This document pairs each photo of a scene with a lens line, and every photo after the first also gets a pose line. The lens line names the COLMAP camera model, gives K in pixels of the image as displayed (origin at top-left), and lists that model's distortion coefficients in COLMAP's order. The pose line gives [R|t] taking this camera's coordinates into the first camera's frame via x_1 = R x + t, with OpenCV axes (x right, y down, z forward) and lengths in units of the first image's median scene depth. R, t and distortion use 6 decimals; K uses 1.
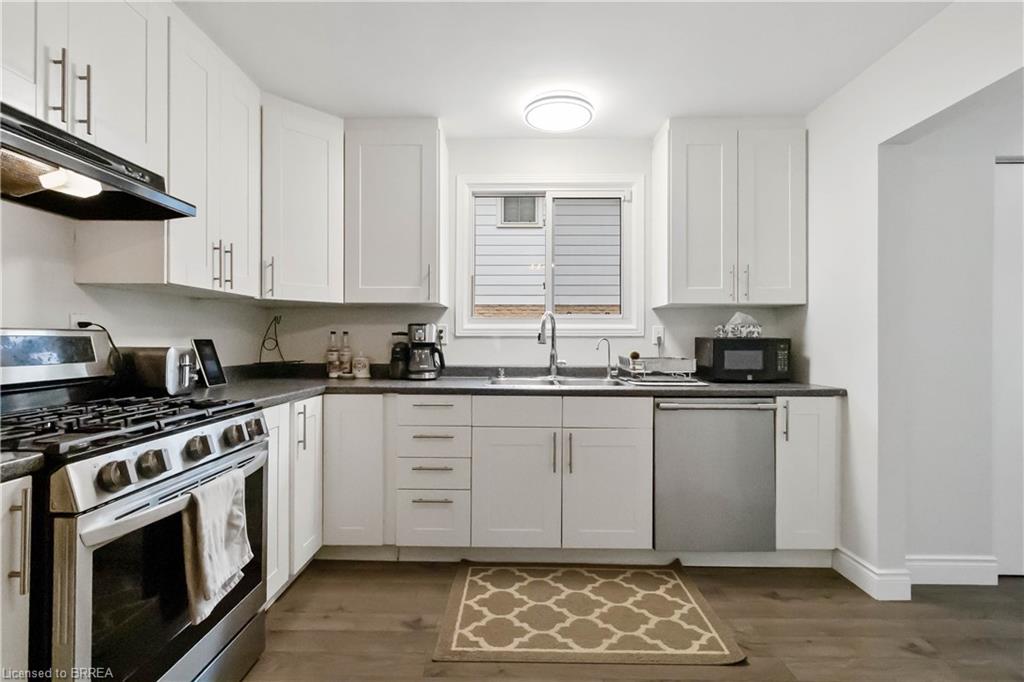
lens RADIAL K [[472.7, 0, 513.5], [0, 472.7, 339.6], [0, 0, 1]] dist [0.002180, -0.000449]
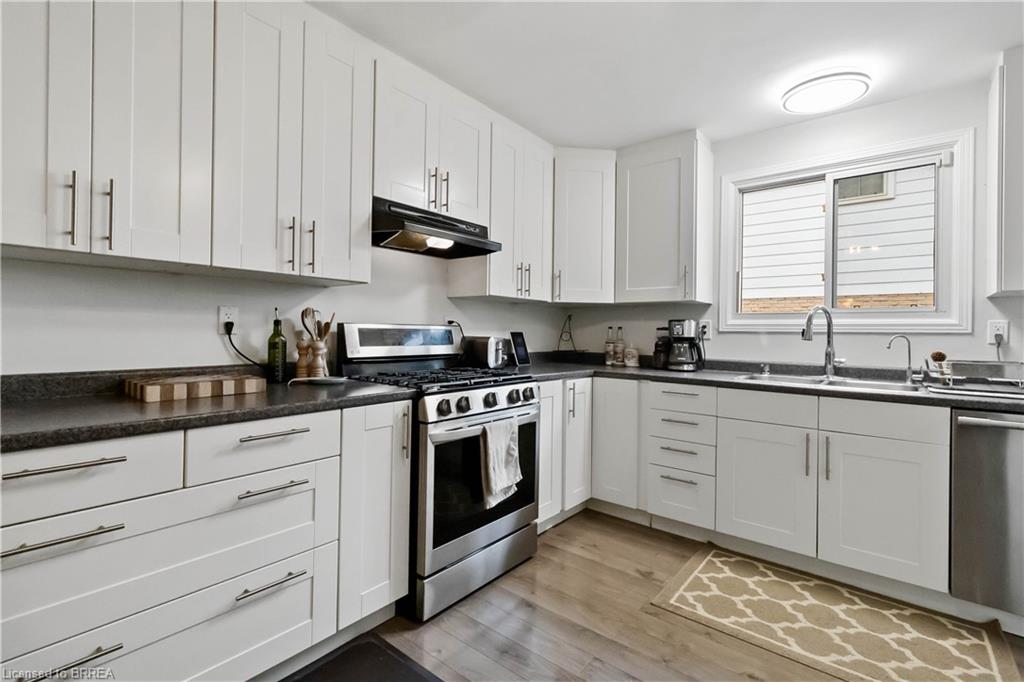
lens RADIAL K [[472.7, 0, 516.8], [0, 472.7, 331.4], [0, 0, 1]] dist [0.002180, -0.000449]
pose [[0.783007, 0.007133, -0.621972, 0.218845], [-0.011896, 0.999923, -0.003509, 0.001971], [0.621900, 0.010147, 0.783031, -0.107958]]
